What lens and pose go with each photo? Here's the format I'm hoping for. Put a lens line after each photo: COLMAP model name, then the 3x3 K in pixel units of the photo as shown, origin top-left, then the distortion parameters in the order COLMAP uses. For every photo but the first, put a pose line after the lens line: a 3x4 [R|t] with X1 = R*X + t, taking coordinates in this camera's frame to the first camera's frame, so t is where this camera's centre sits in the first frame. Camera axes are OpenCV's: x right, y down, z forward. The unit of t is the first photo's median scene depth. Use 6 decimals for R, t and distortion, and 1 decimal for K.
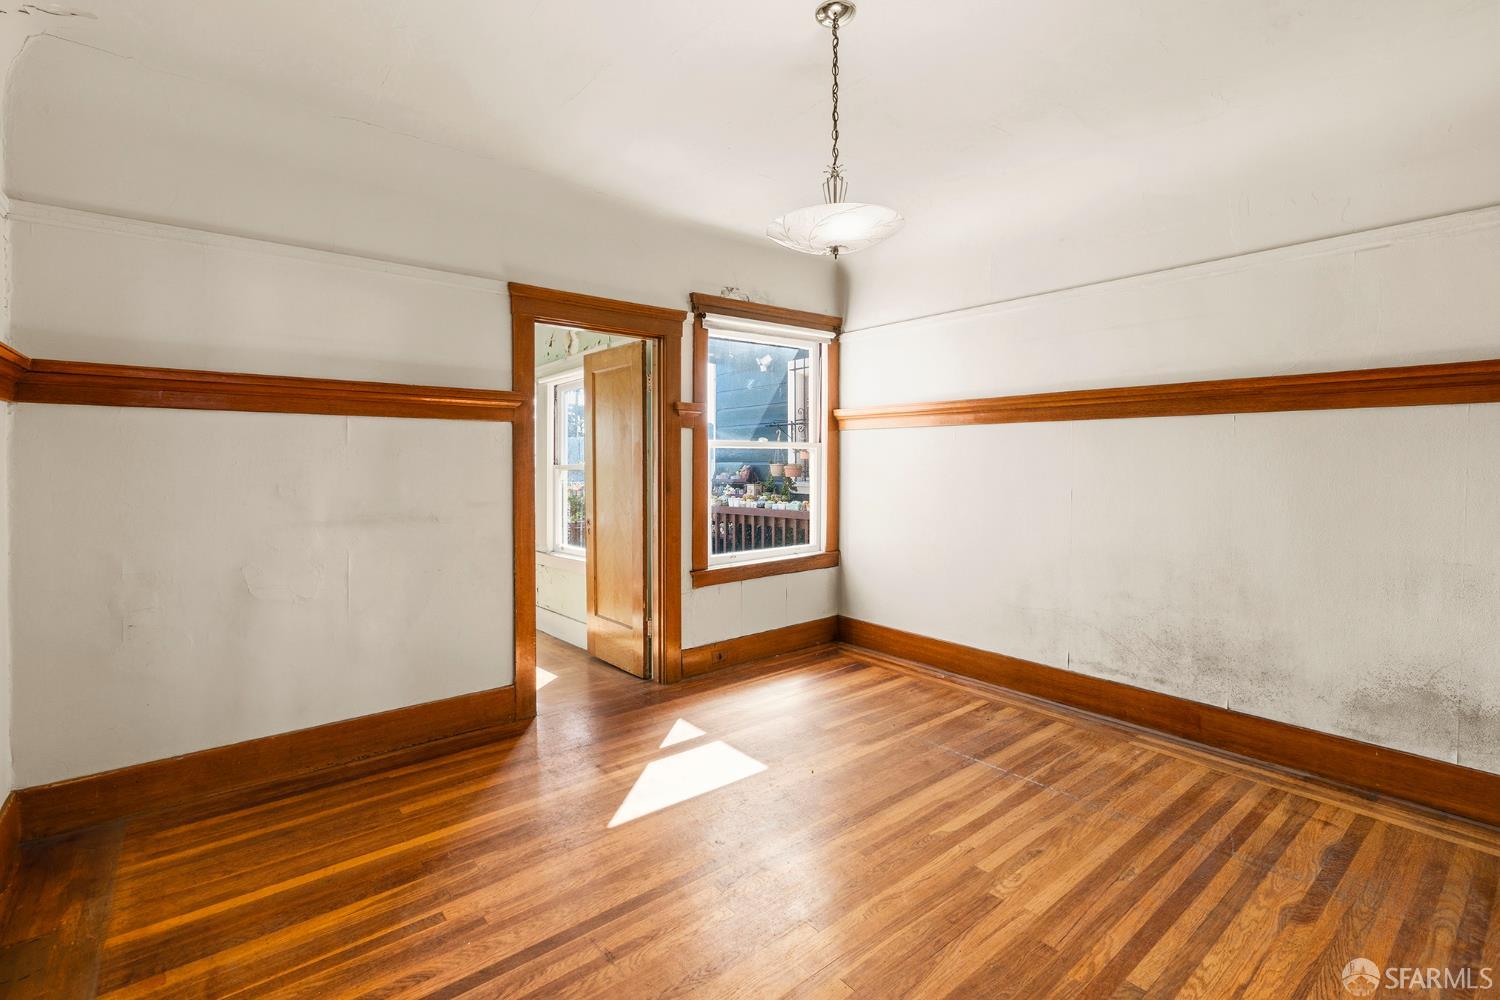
lens RADIAL K [[686.9, 0, 741.8], [0, 686.9, 471.5], [0, 0, 1]] dist [0.000963, -0.000581]
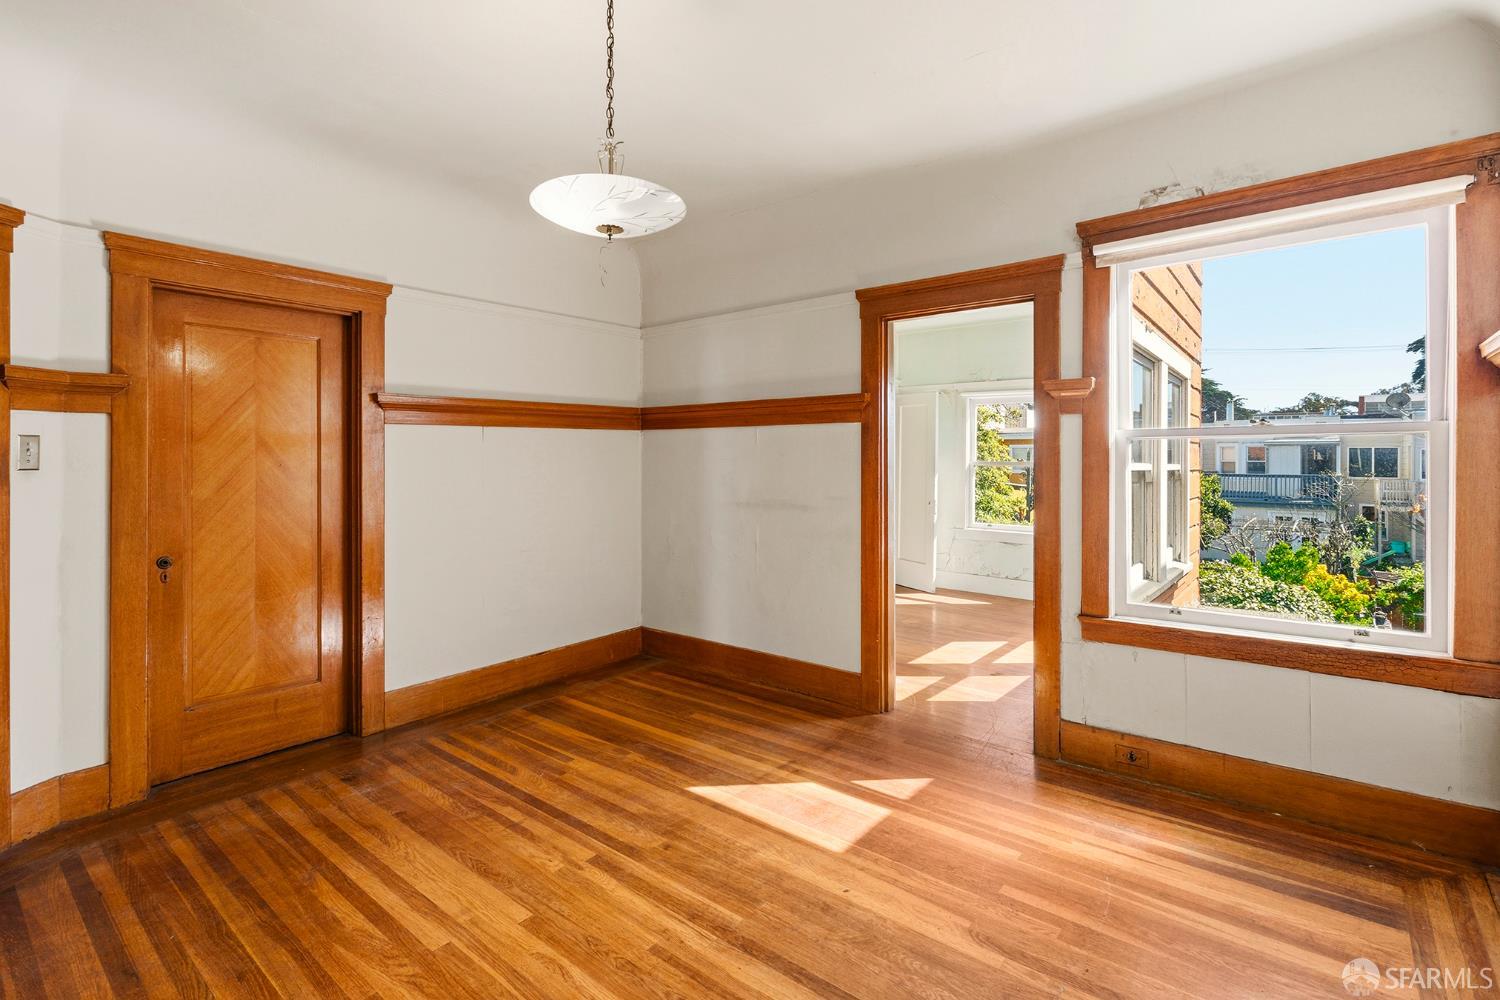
lens RADIAL K [[686.9, 0, 758.6], [0, 686.9, 458.9], [0, 0, 1]] dist [0.000963, -0.000581]
pose [[0.209022, -0.001927, -0.977909, 0.723050], [-0.013406, 0.999898, -0.004836, -0.009965], [0.977819, 0.014121, 0.208975, 0.689689]]
